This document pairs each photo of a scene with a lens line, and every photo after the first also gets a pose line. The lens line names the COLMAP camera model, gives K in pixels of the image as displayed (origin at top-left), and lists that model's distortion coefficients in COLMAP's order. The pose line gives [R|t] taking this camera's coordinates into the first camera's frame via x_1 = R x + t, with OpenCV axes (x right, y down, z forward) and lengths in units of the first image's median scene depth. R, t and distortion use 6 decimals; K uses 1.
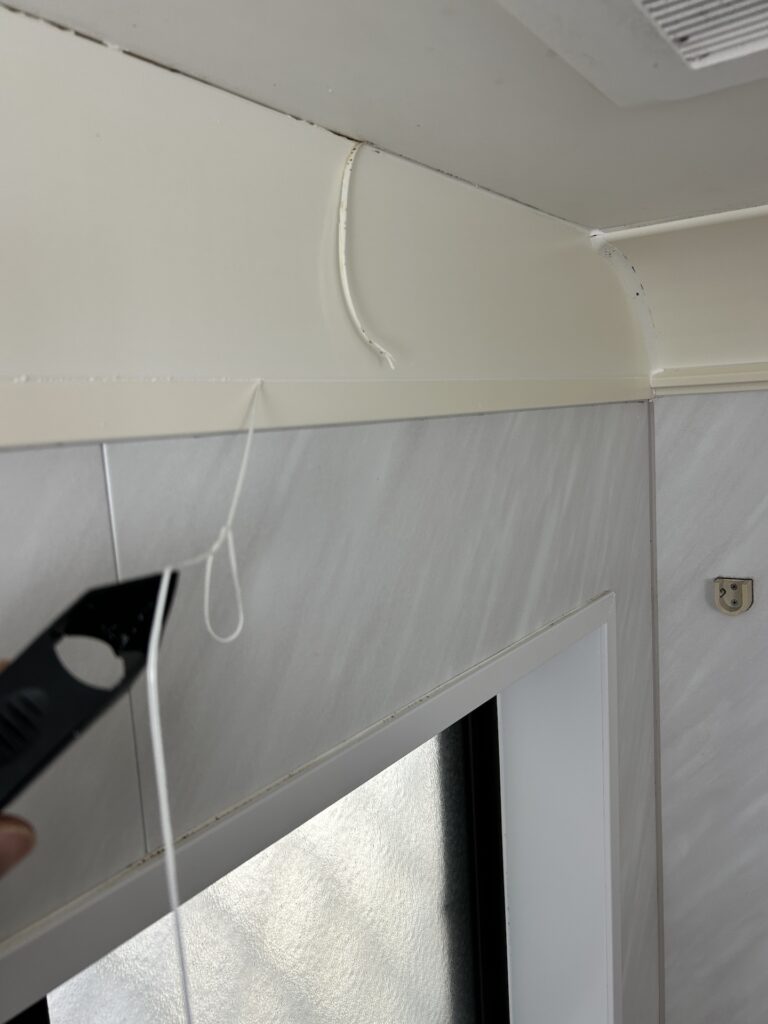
lens RADIAL K [[745.1, 0, 384.0], [0, 745.1, 512.0], [0, 0, 1]] dist [-0.027370, -0.000550]
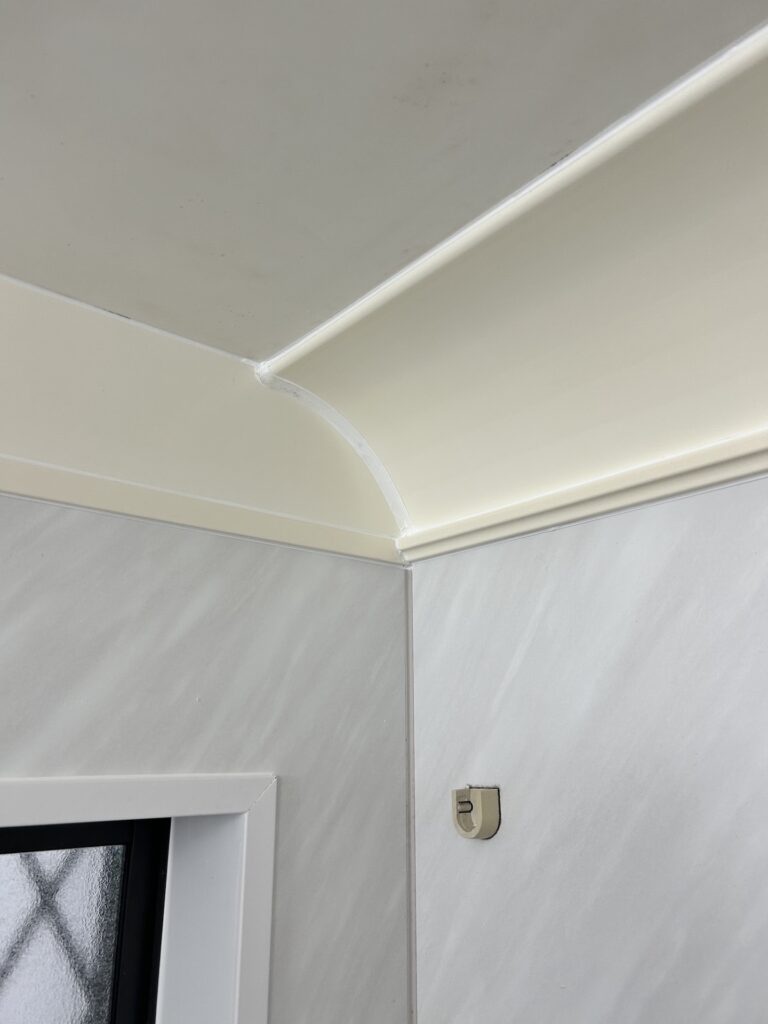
lens RADIAL K [[745.1, 0, 384.0], [0, 745.1, 512.0], [0, 0, 1]] dist [-0.027370, -0.000550]
pose [[0.965085, -0.017116, -0.261376, 0.572753], [-0.090084, 0.915304, -0.392561, 0.135630], [0.245957, 0.402401, 0.881804, 0.222236]]
